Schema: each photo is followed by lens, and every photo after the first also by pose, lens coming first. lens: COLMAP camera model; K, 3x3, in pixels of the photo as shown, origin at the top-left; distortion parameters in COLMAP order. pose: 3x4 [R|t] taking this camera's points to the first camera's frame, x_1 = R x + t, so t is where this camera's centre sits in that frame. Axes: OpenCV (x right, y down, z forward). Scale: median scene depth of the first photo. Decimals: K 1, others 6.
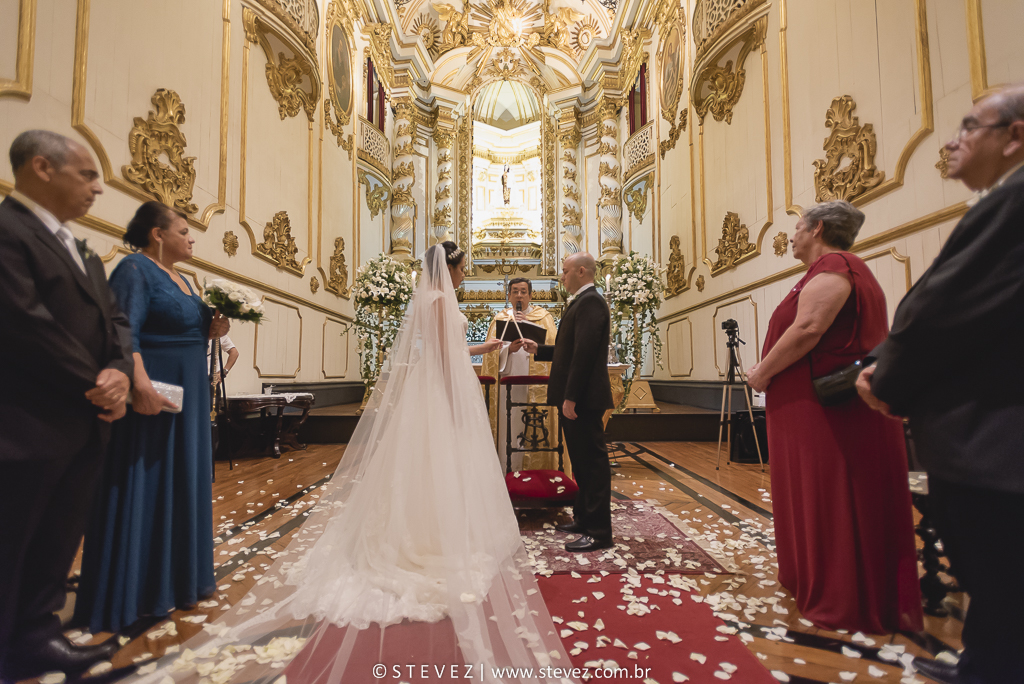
lens RADIAL K [[479.7, 0, 512.0], [0, 479.7, 342.0], [0, 0, 1]] dist [0.028041, 0.000397]
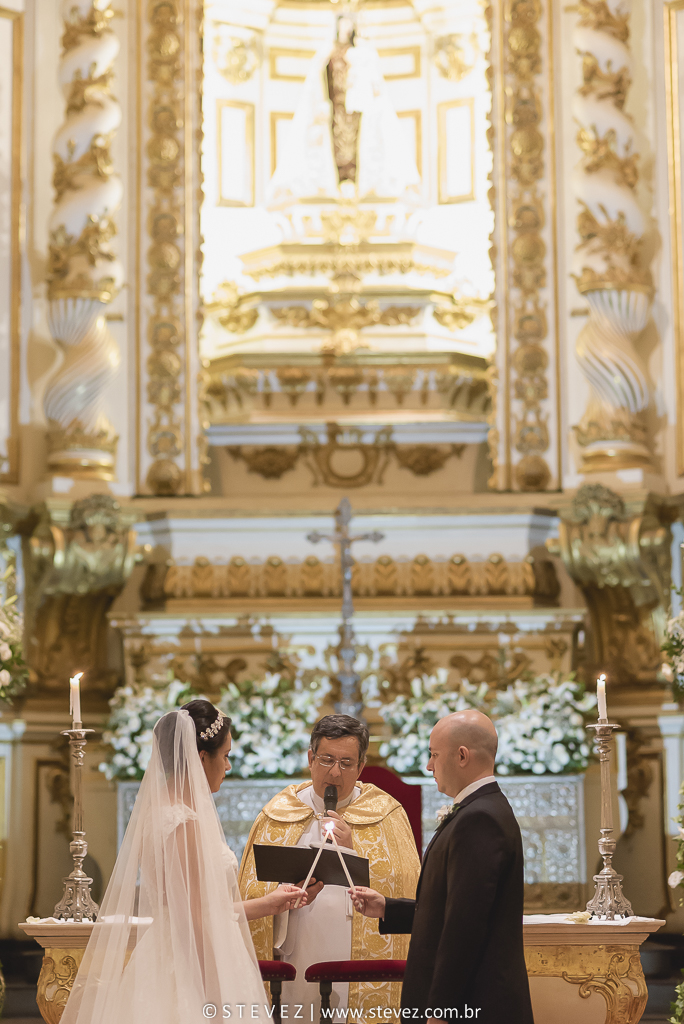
lens RADIAL K [[2602.1, 0, 342.0], [0, 2602.1, 512.0], [0, 0, 1]] dist [0.013748, -0.971019]
pose [[0.999789, -0.006555, -0.019490, 0.012435], [0.005091, 0.997225, -0.074268, -0.035115], [0.019922, 0.074153, 0.997048, -0.303032]]
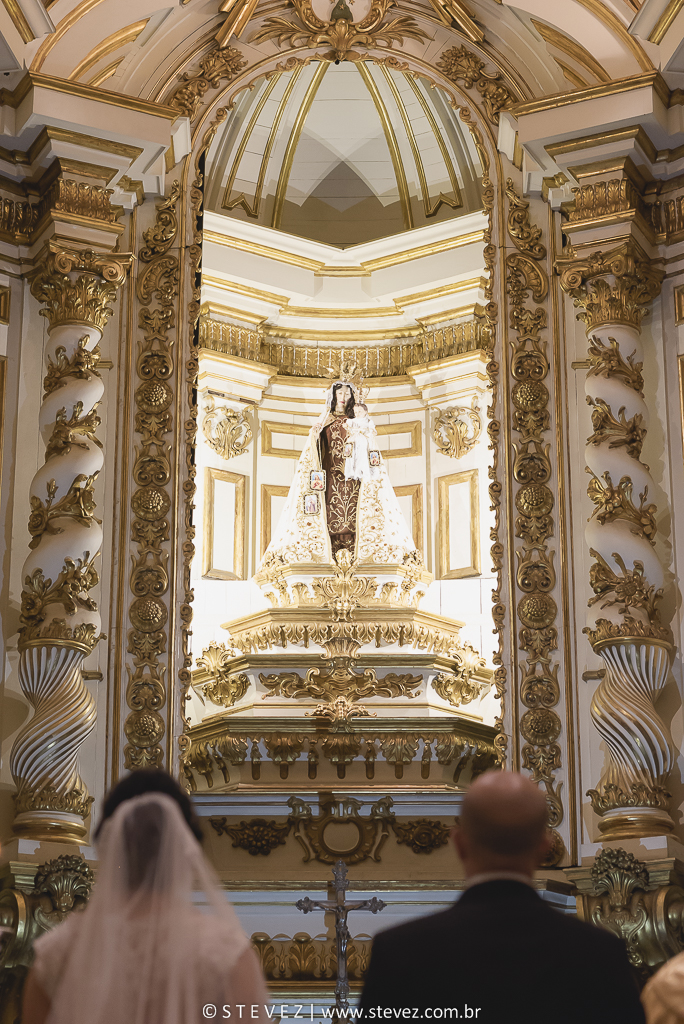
lens RADIAL K [[2423.9, 0, 342.0], [0, 2423.9, 512.0], [0, 0, 1]] dist [0.014635, 0.025696]
pose [[0.999930, 0.000267, -0.011833, 0.002554], [-0.003584, 0.959636, -0.281224, 0.016622], [0.011280, 0.281247, 0.959569, -0.105169]]
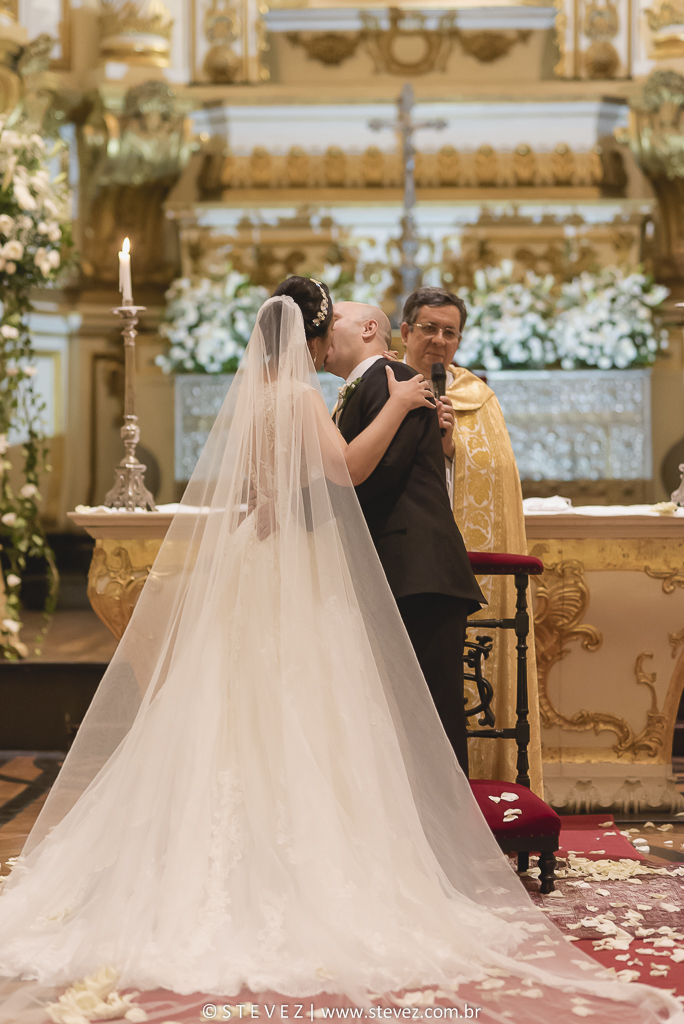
lens RADIAL K [[2553.0, 0, 342.0], [0, 2553.0, 512.0], [0, 0, 1]] dist [-0.055177, 0.633055]
pose [[0.999132, 0.000892, -0.041646, 0.008576], [0.002375, 0.996925, 0.078328, -0.029287], [0.041588, -0.078359, 0.996057, -0.253470]]
